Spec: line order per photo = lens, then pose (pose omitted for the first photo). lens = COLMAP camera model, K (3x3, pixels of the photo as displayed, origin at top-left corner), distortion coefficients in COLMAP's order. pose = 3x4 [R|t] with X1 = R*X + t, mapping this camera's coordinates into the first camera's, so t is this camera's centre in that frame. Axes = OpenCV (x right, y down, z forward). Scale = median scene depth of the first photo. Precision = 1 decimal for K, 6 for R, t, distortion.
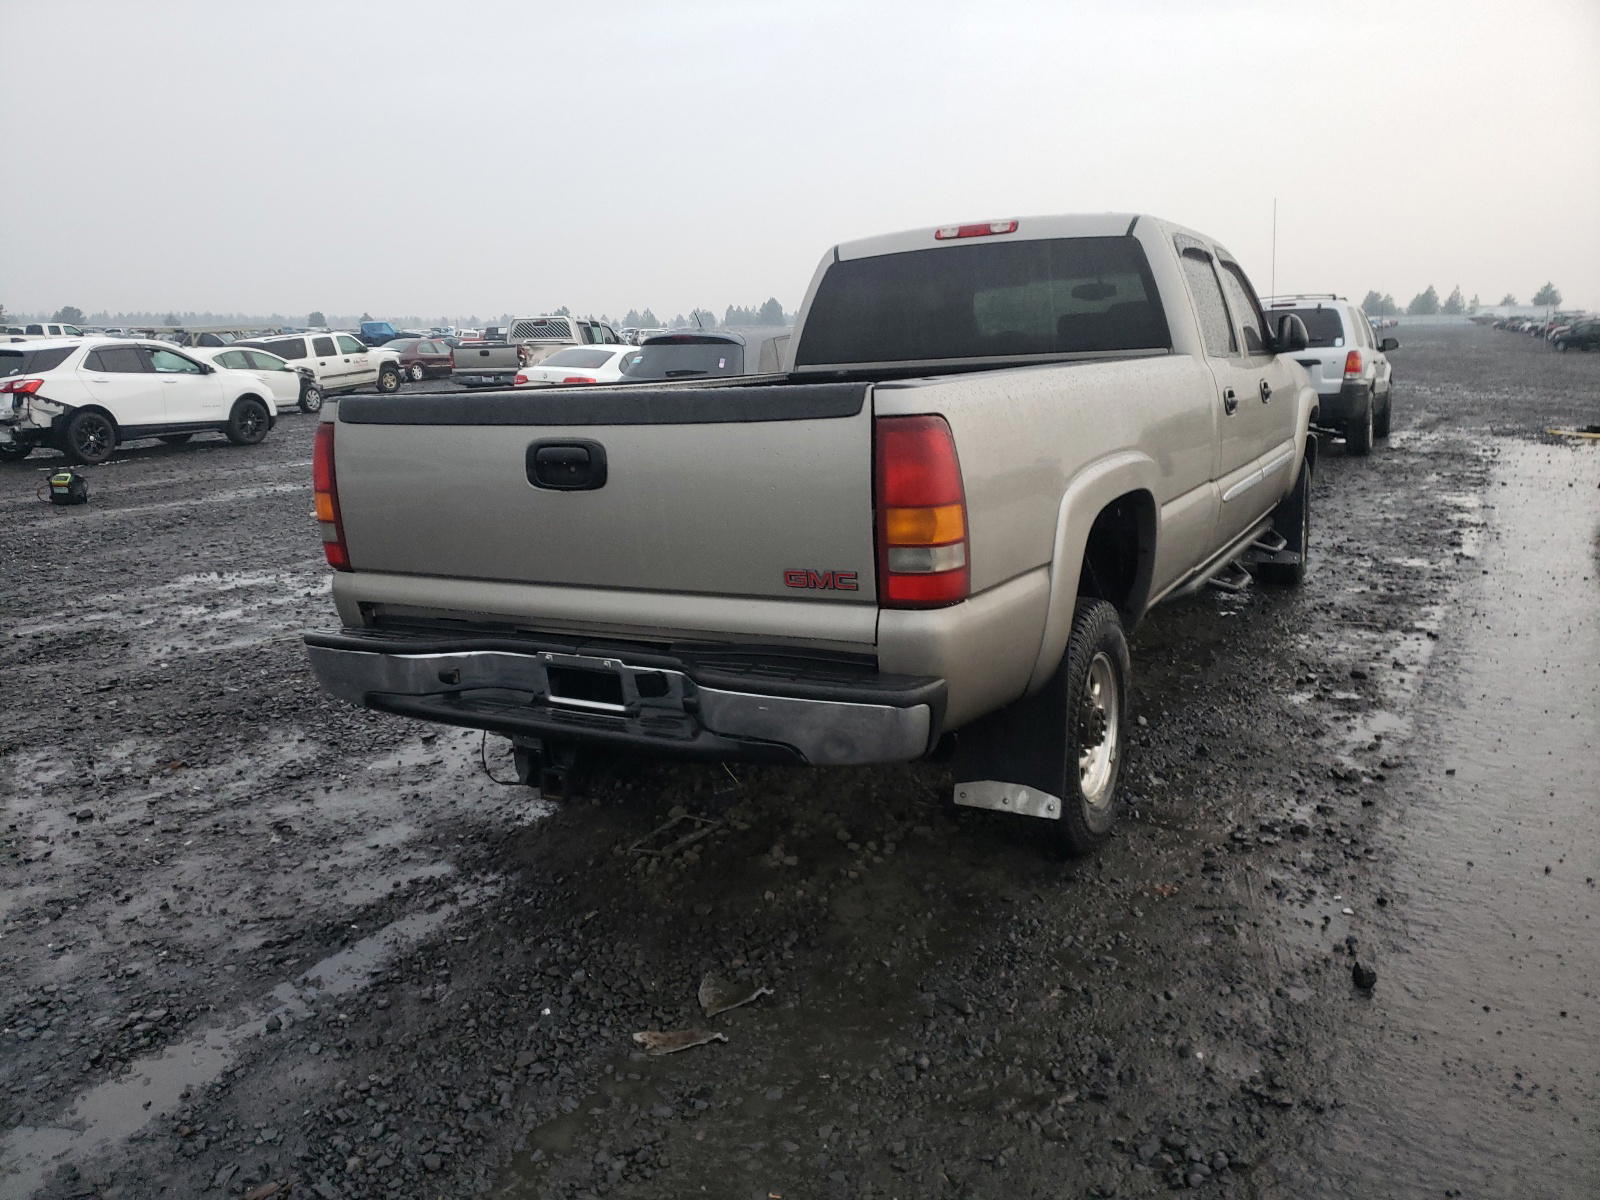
lens RADIAL K [[1223.1, 0, 747.4], [0, 1223.1, 597.1], [0, 0, 1]] dist [0.047284, -0.010304]
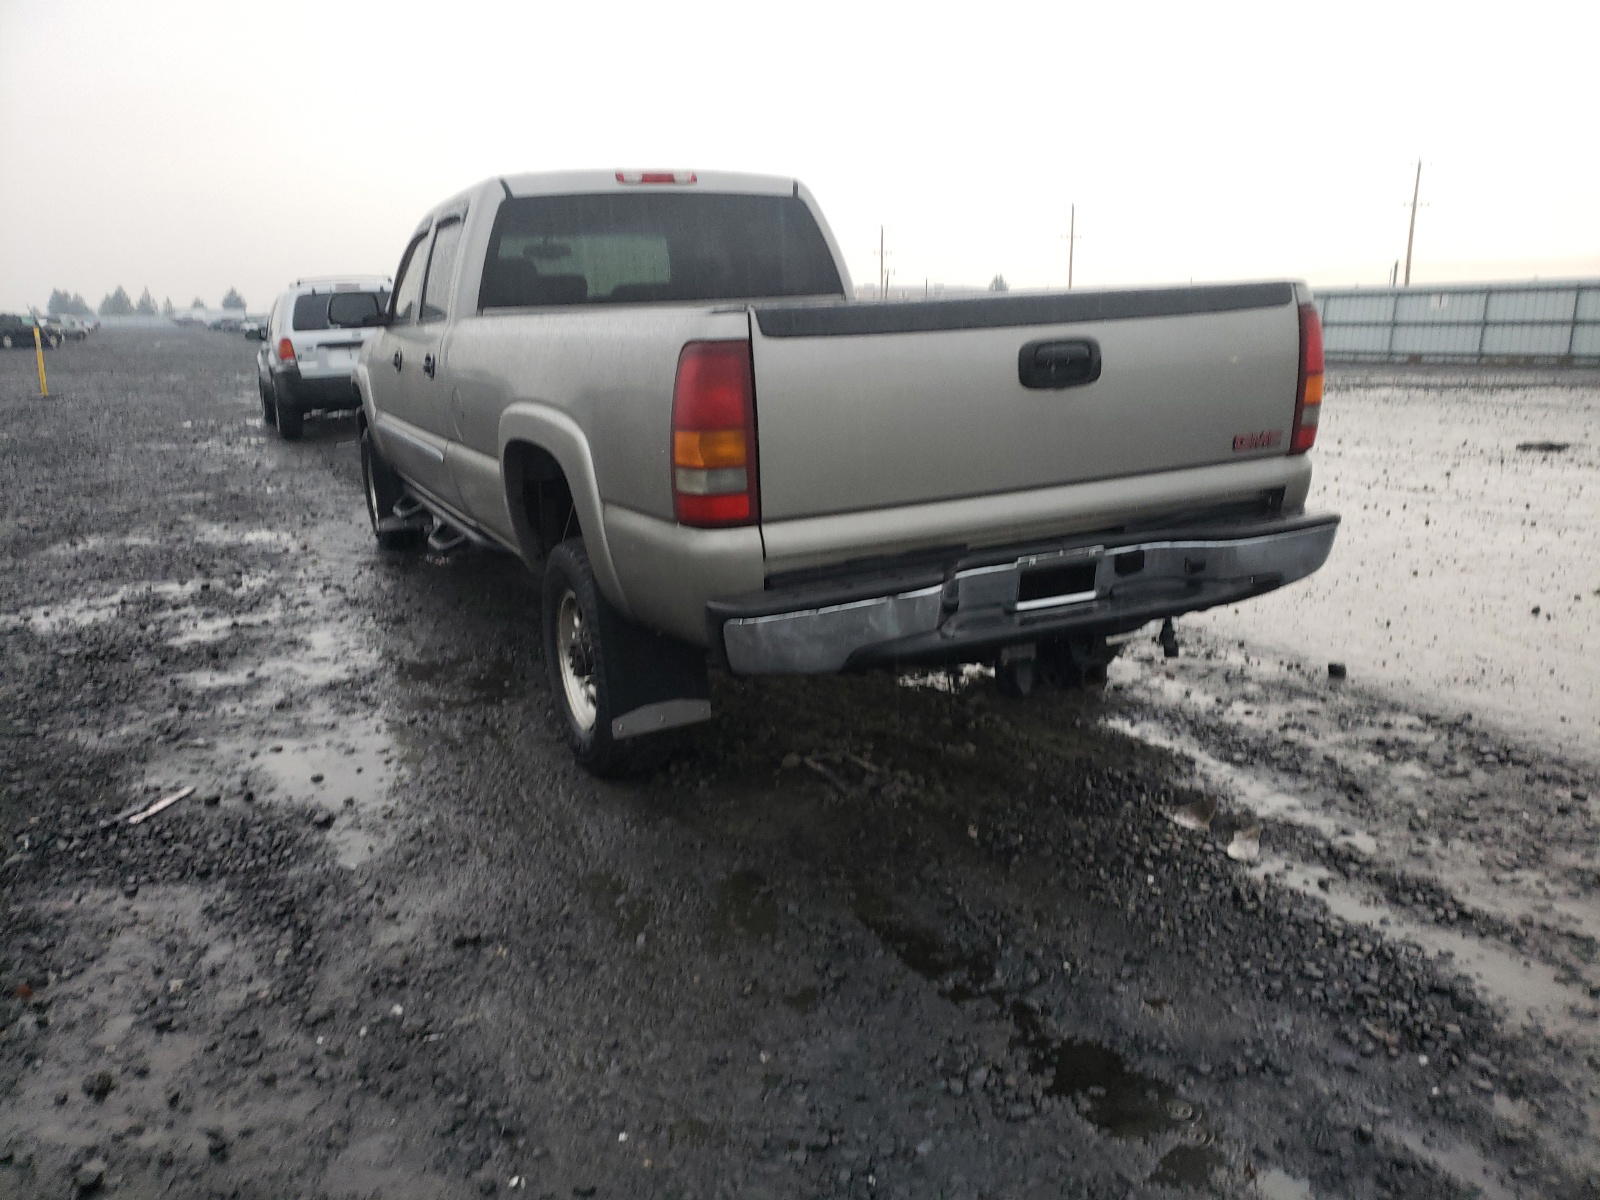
lens RADIAL K [[1223.1, 0, 794.3], [0, 1223.1, 598.0], [0, 0, 1]] dist [0.047284, -0.010304]
pose [[0.567551, -0.175028, 0.804519, -0.897785], [0.174539, 0.980511, 0.090187, -0.038157], [-0.804625, 0.089234, 0.587039, 0.475752]]
